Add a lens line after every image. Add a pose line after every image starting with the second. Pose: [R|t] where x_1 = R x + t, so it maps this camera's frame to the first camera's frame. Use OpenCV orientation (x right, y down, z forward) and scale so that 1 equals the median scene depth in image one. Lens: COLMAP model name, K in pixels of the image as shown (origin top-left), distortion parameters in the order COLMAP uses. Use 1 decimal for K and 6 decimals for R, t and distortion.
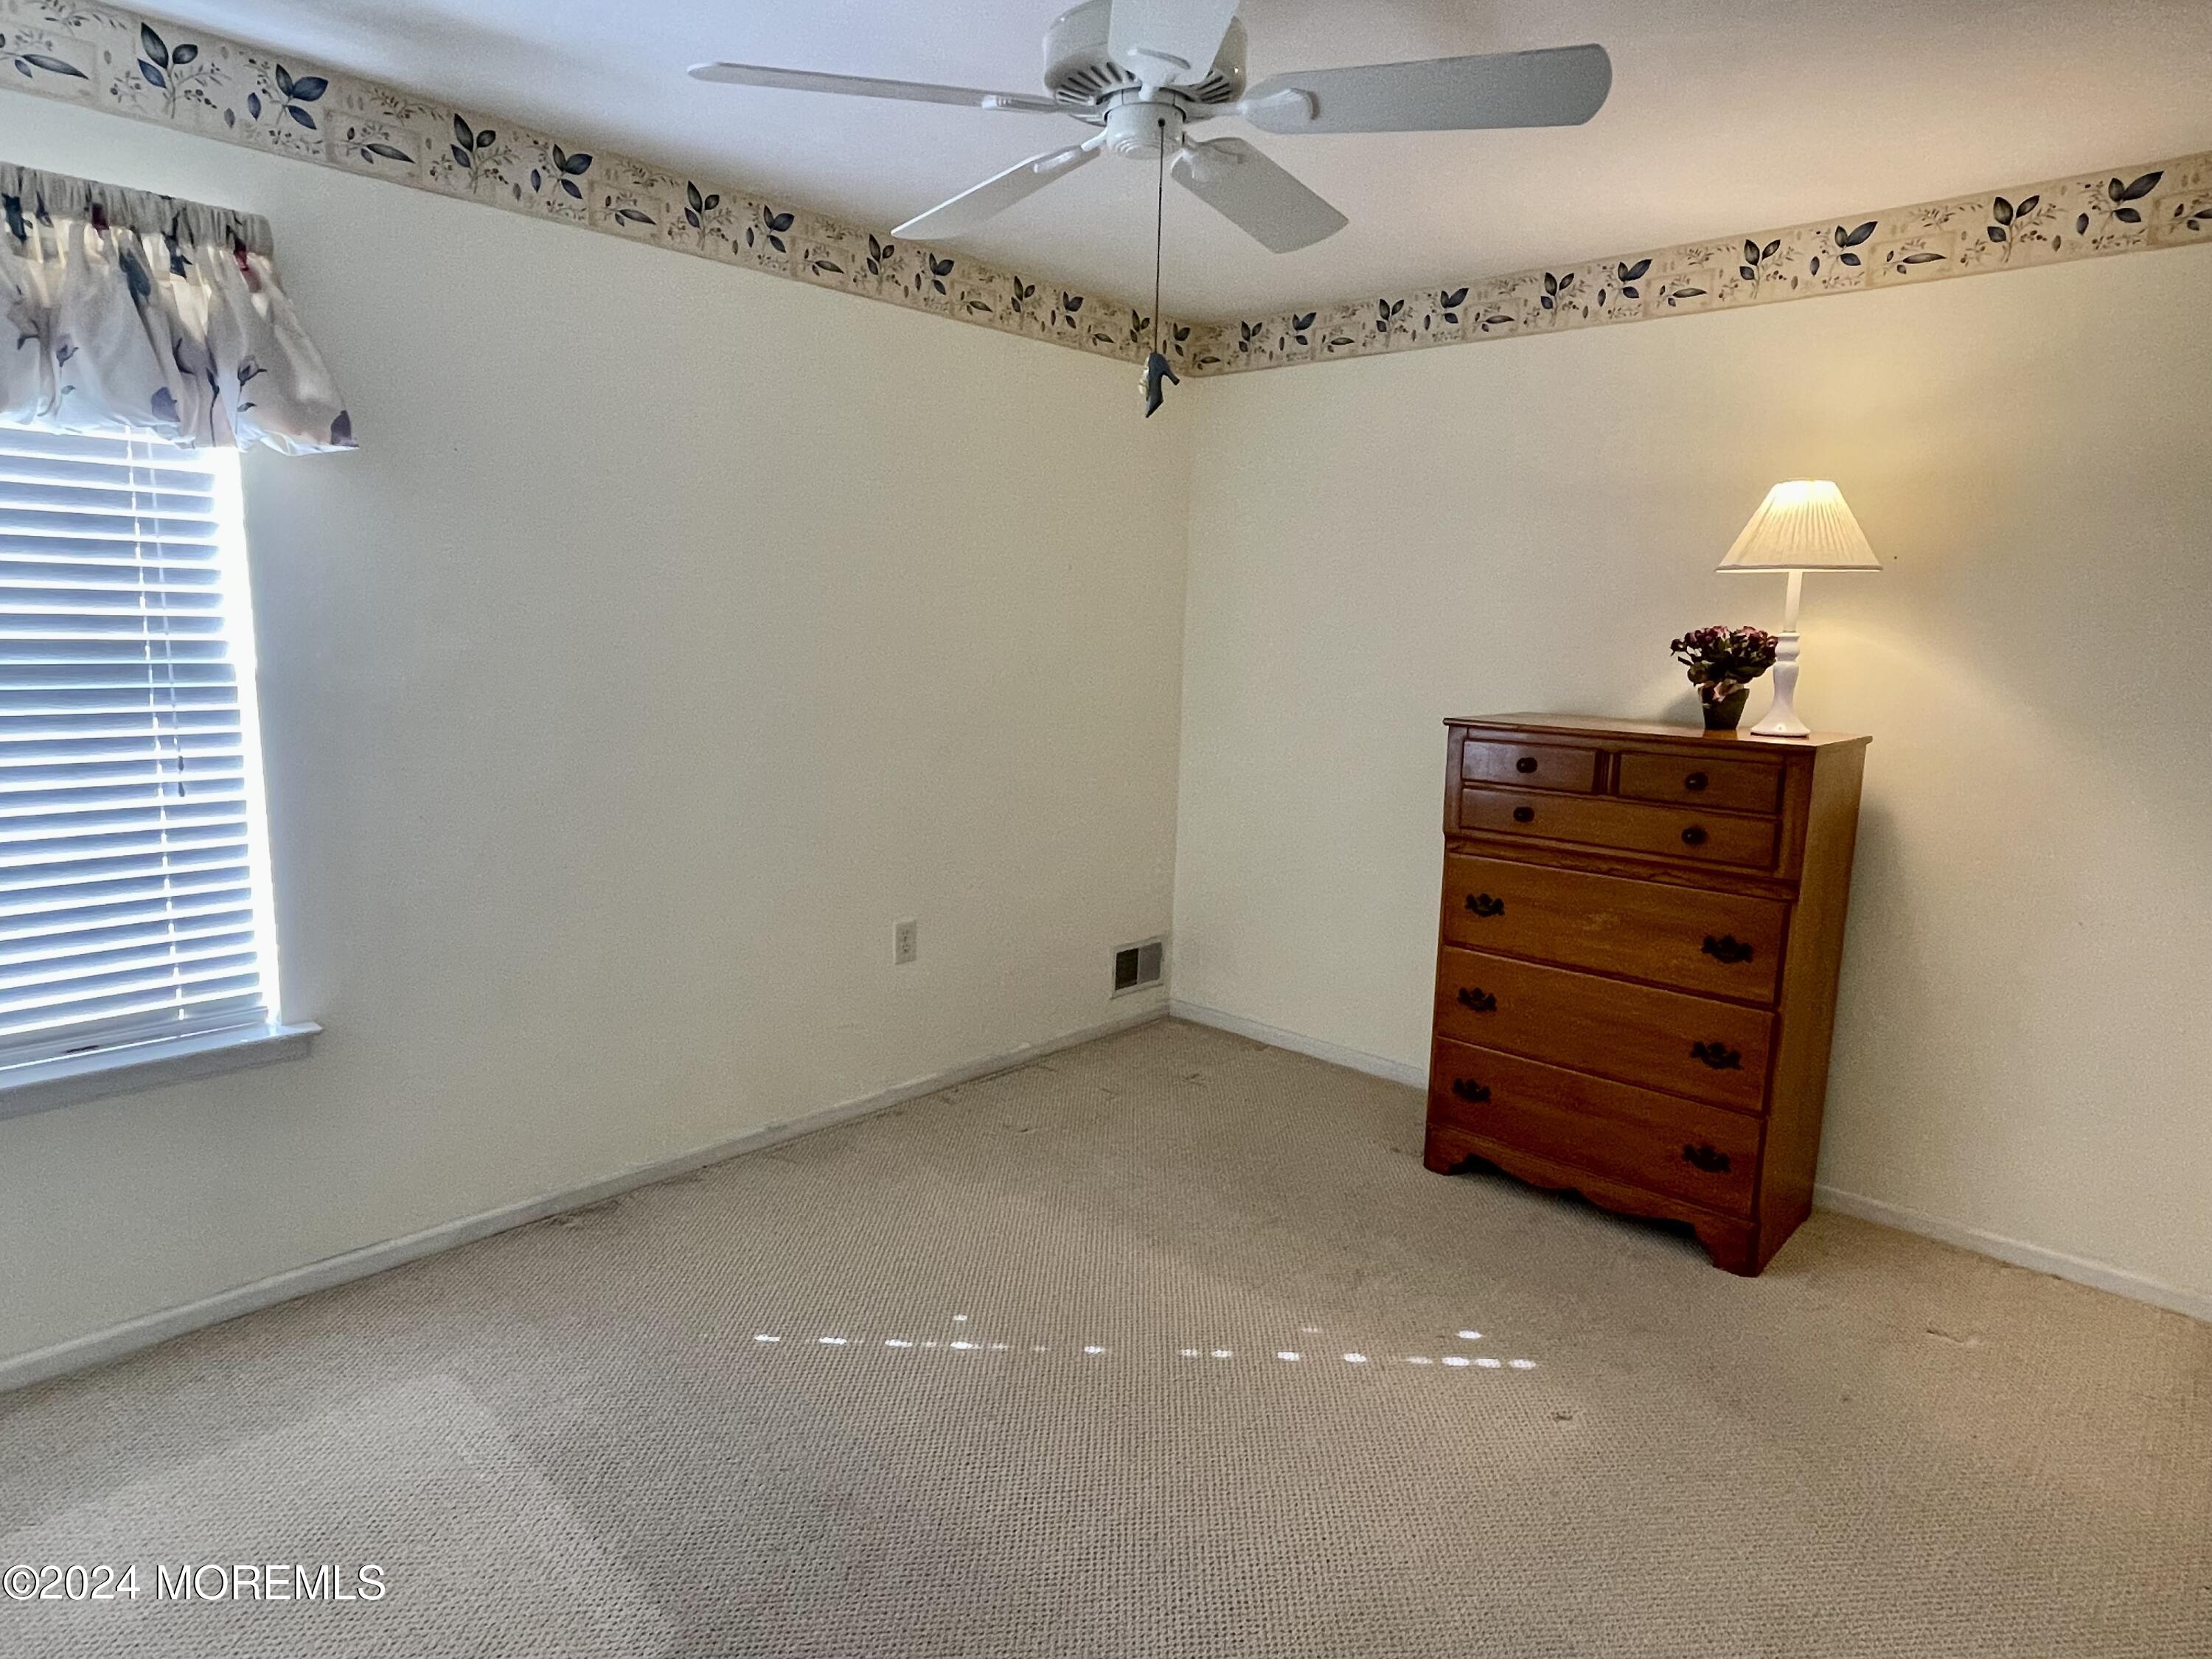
lens RADIAL K [[1288.9, 0, 1087.9], [0, 1288.9, 831.1], [0, 0, 1]] dist [-0.008102, -0.000747]
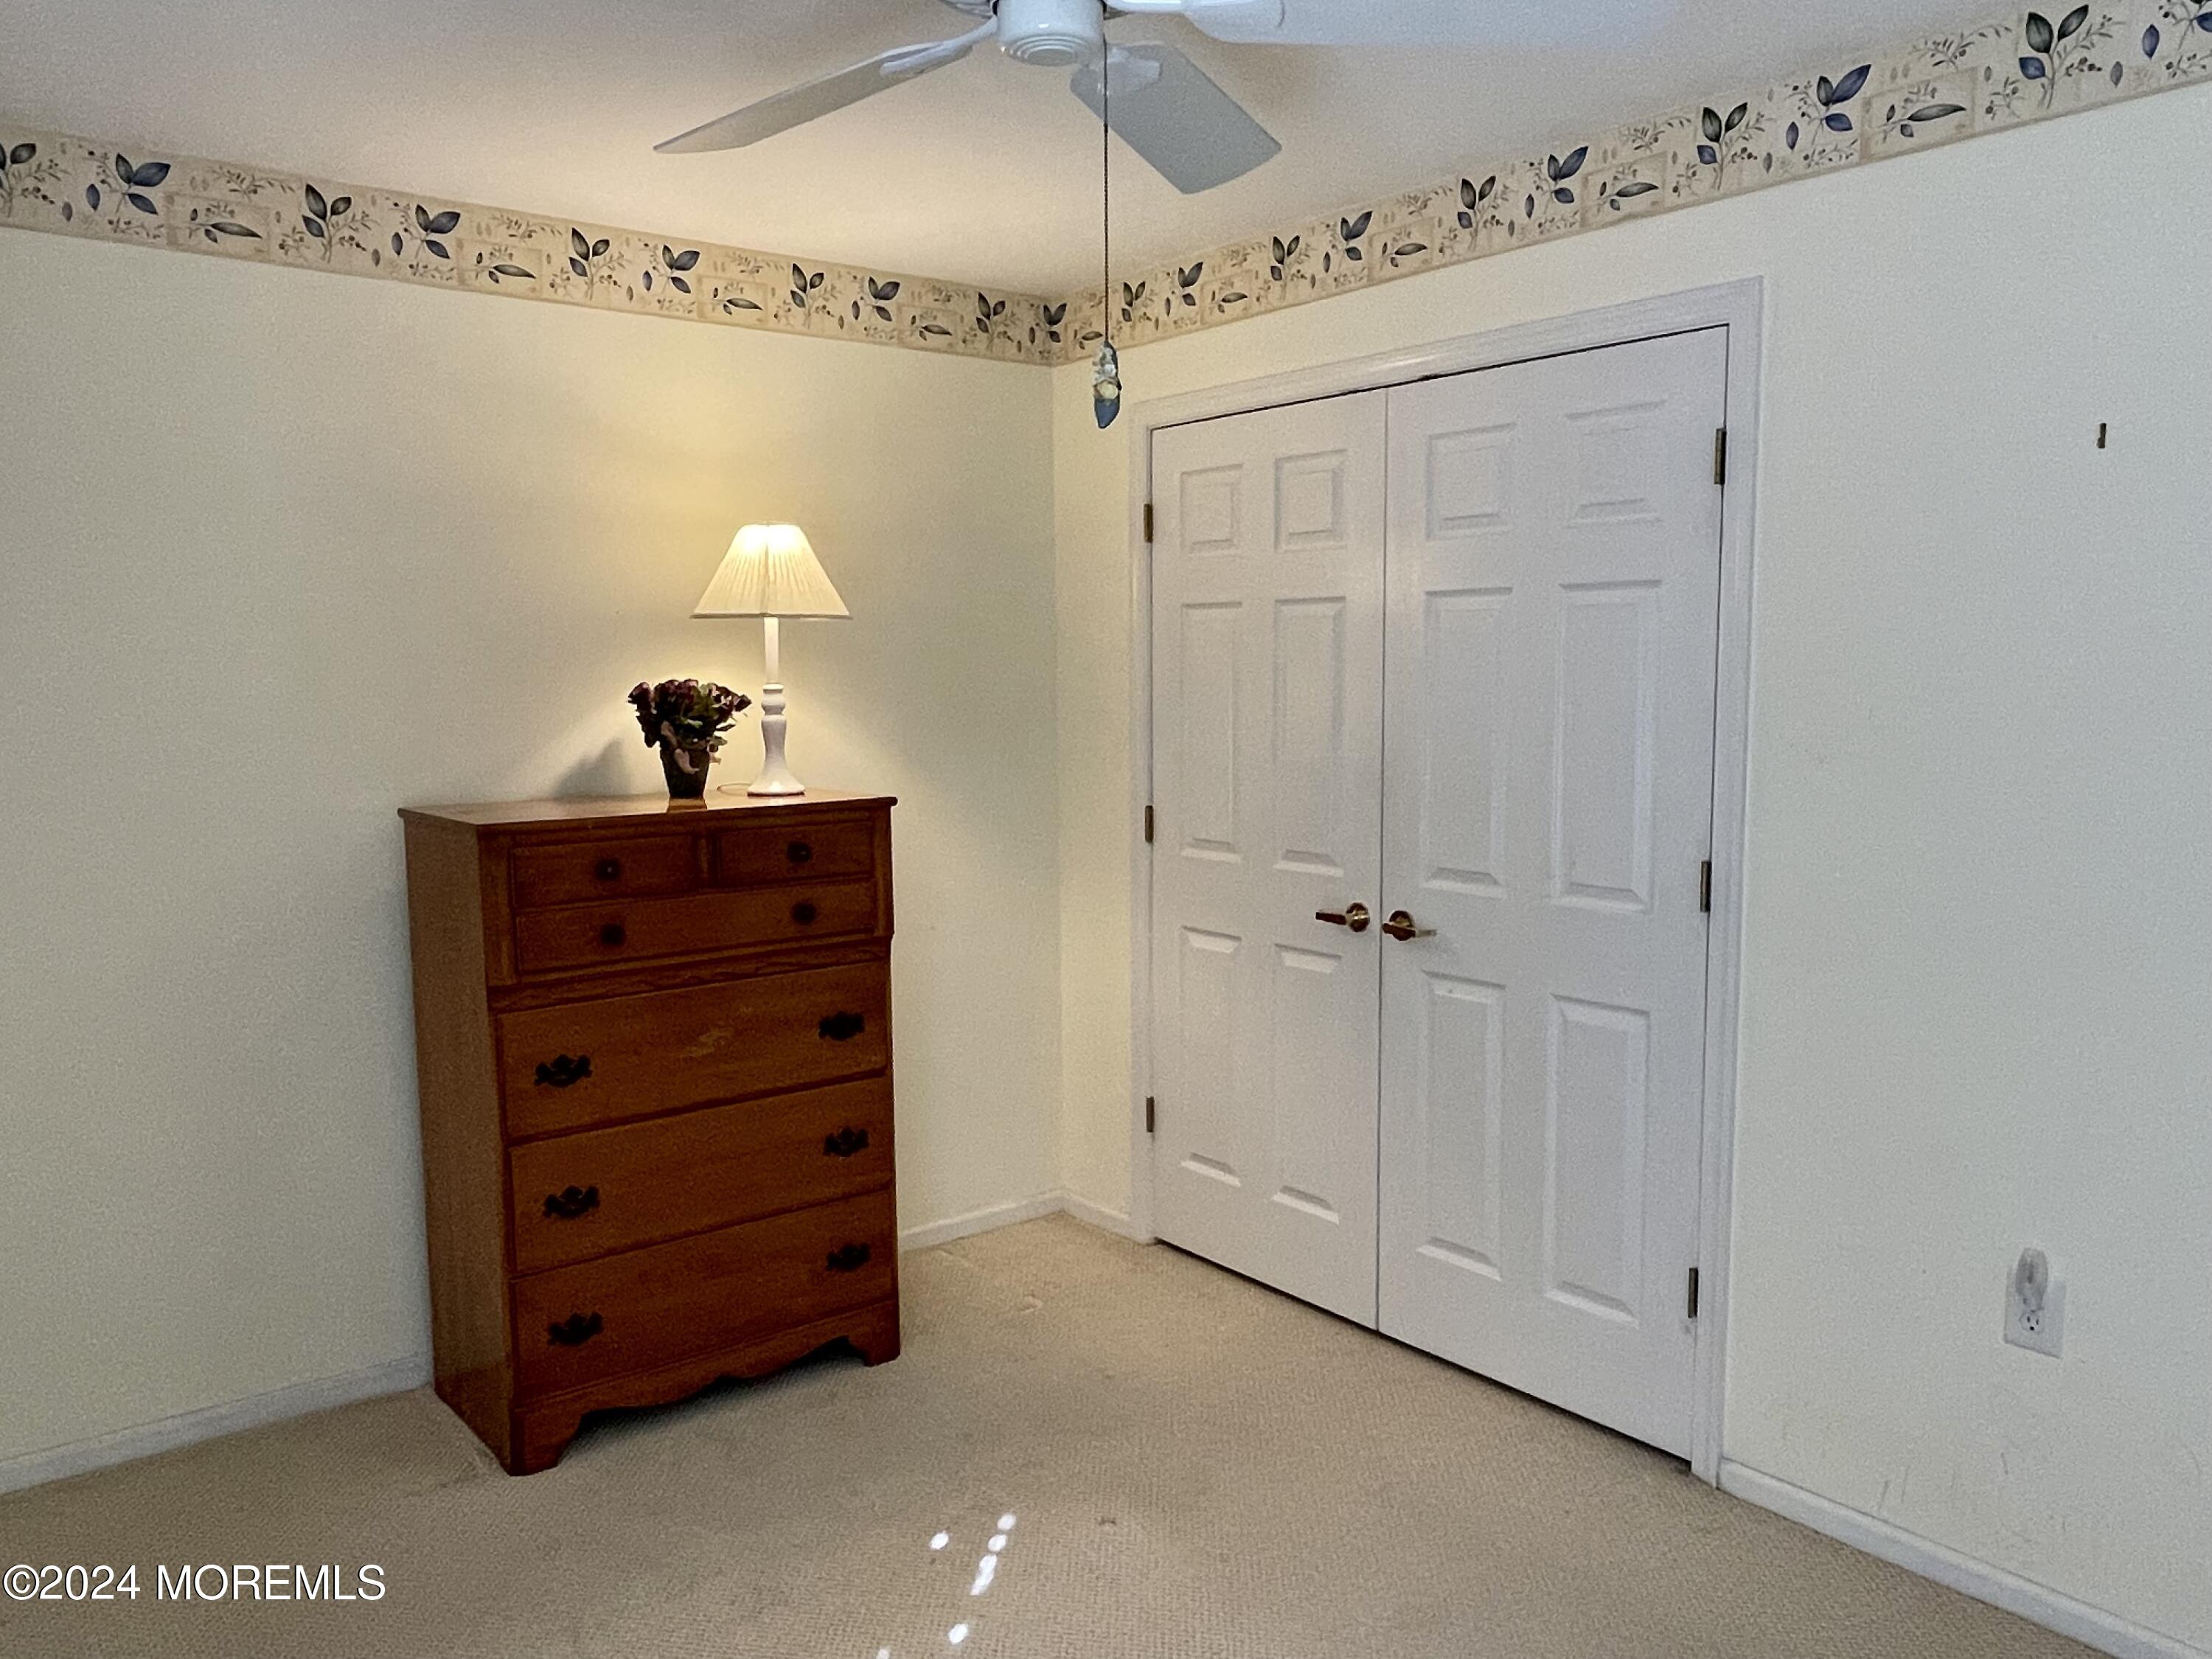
lens RADIAL K [[1624.1, 0, 1093.2], [0, 1624.1, 832.4], [0, 0, 1]] dist [0.004035, -0.007628]
pose [[0.135229, -0.124872, 0.982914, -0.581555], [0.173034, 0.979758, 0.100665, -0.124895], [-0.975588, 0.156464, 0.154099, 0.596011]]
